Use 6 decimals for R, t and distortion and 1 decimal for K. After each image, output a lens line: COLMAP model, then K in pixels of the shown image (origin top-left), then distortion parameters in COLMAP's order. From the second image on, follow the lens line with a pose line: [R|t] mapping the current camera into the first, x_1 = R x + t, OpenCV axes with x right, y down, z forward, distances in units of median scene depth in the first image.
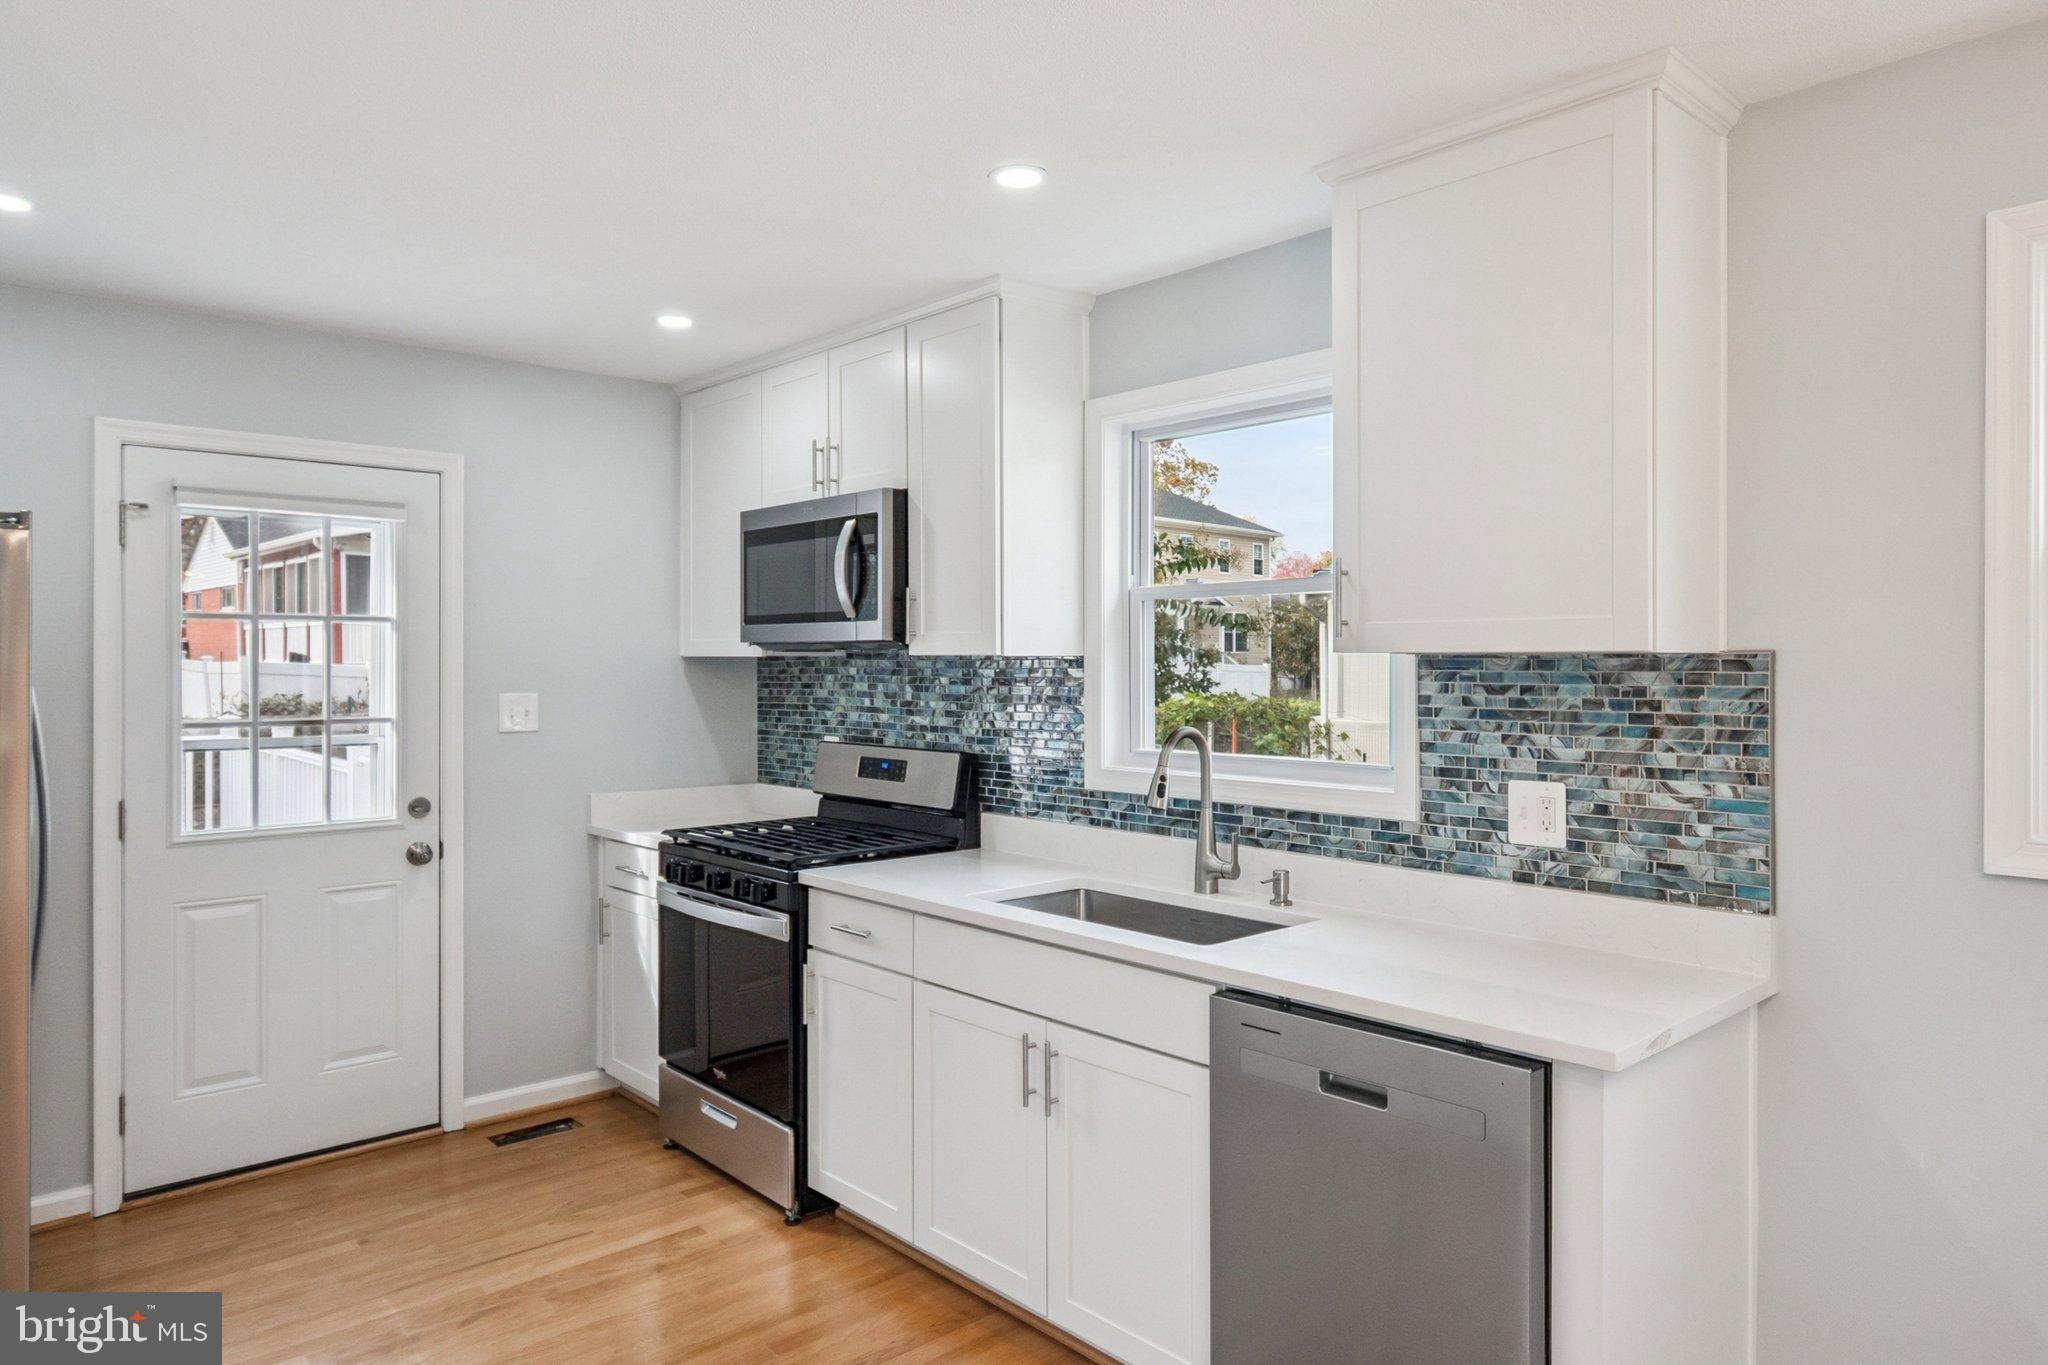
lens RADIAL K [[1287.6, 0, 1020.6], [0, 1287.6, 679.7], [0, 0, 1]] dist [0.001723, -0.004220]
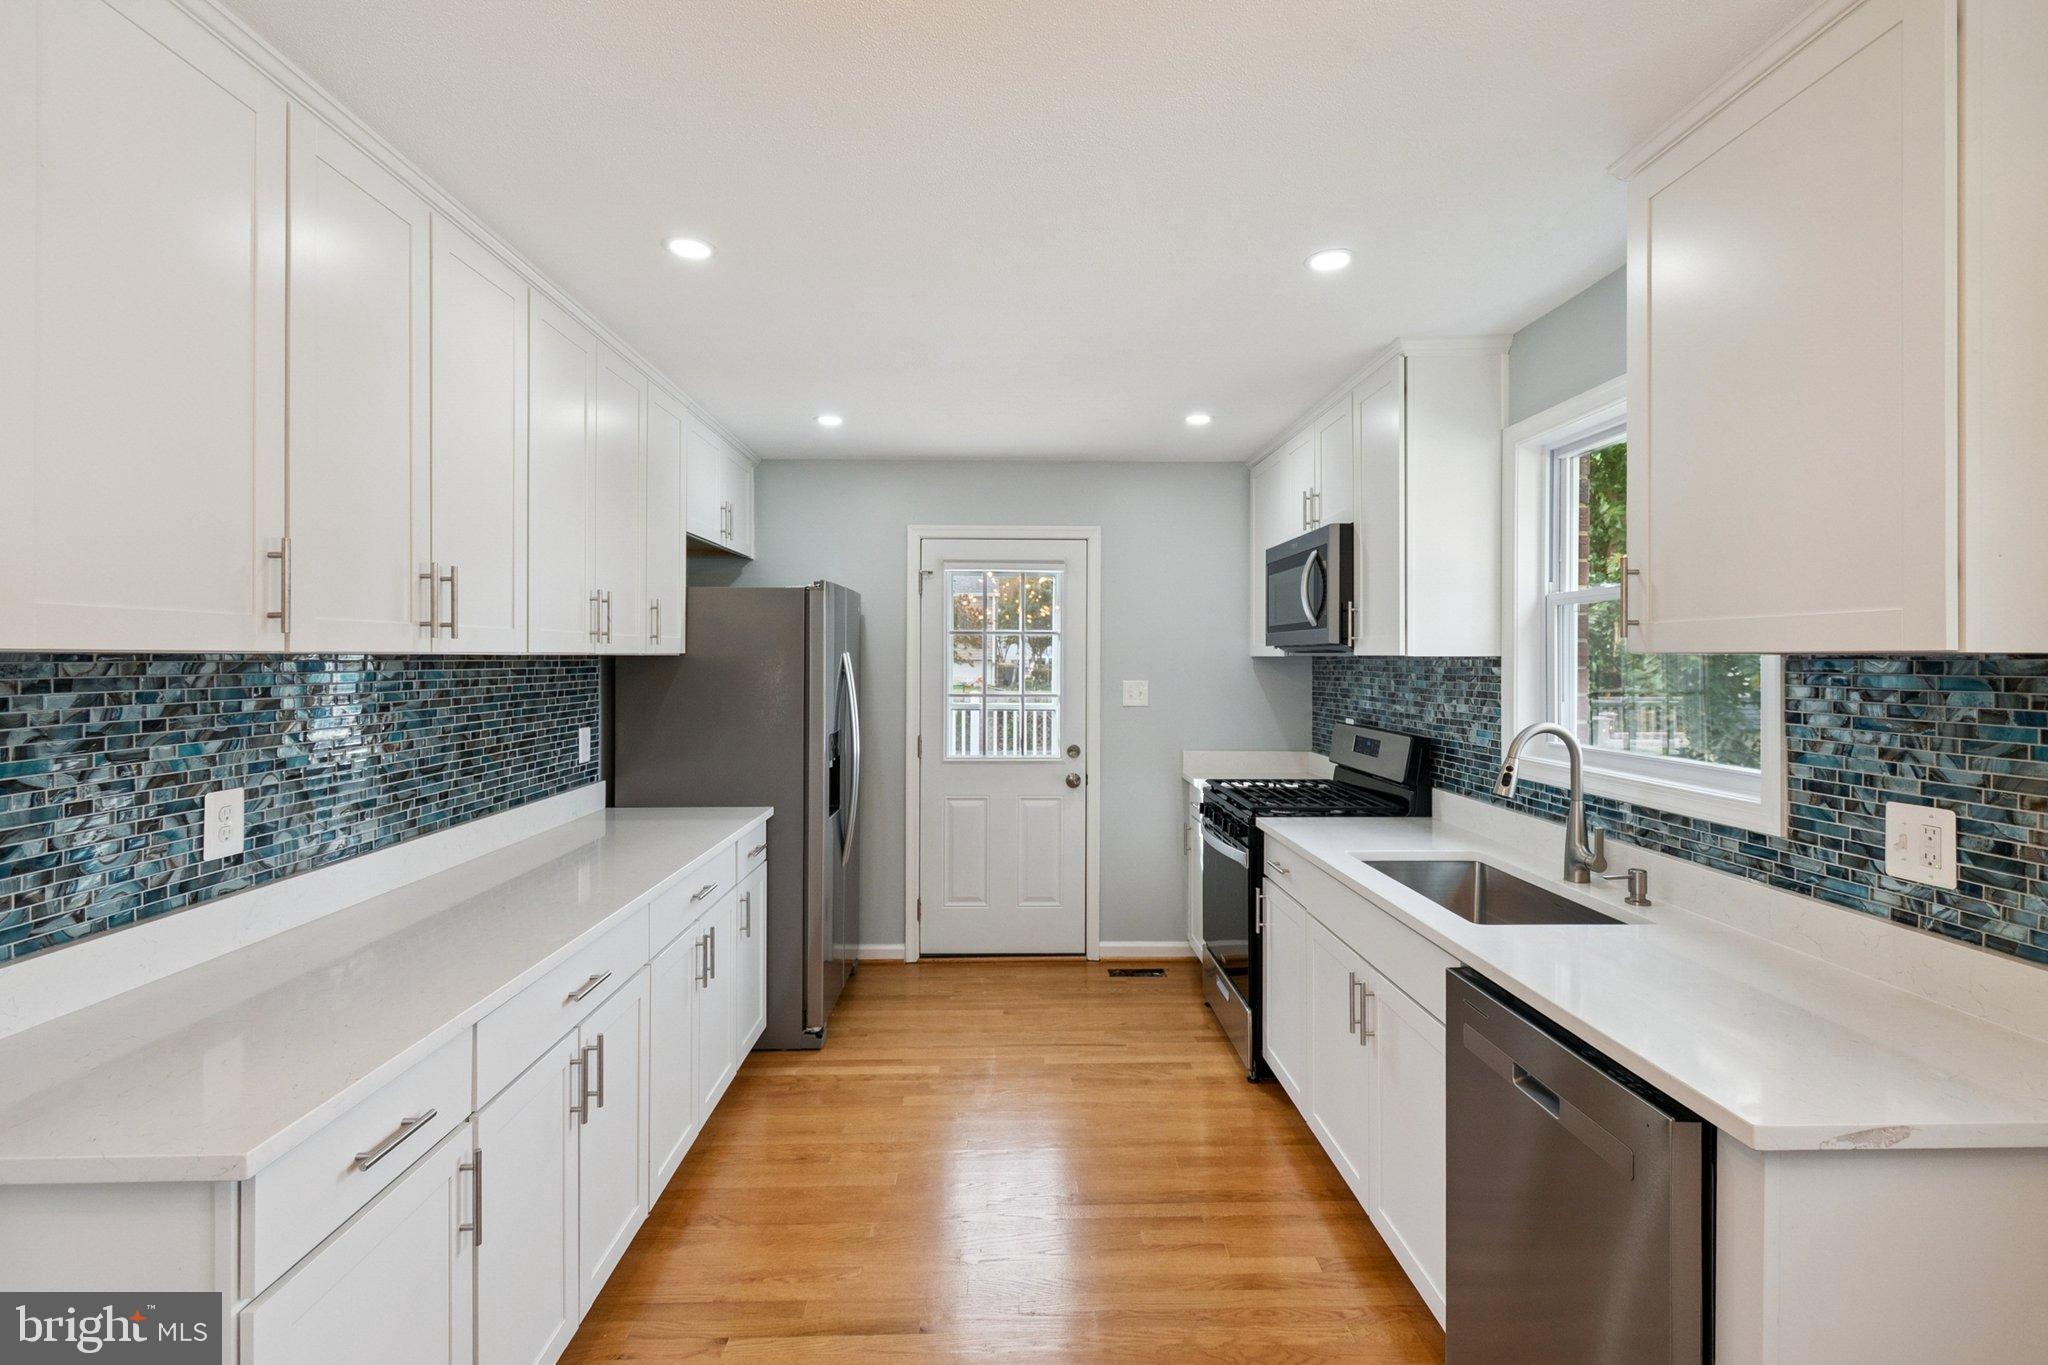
lens RADIAL K [[914.1, 0, 1011.4], [0, 914.1, 665.6], [0, 0, 1]] dist [-0.005456, -0.001279]
pose [[0.752660, 0.007107, -0.658371, 0.252691], [-0.011856, 0.999926, -0.002760, -0.003039], [0.658302, 0.009883, 0.752689, 0.118905]]
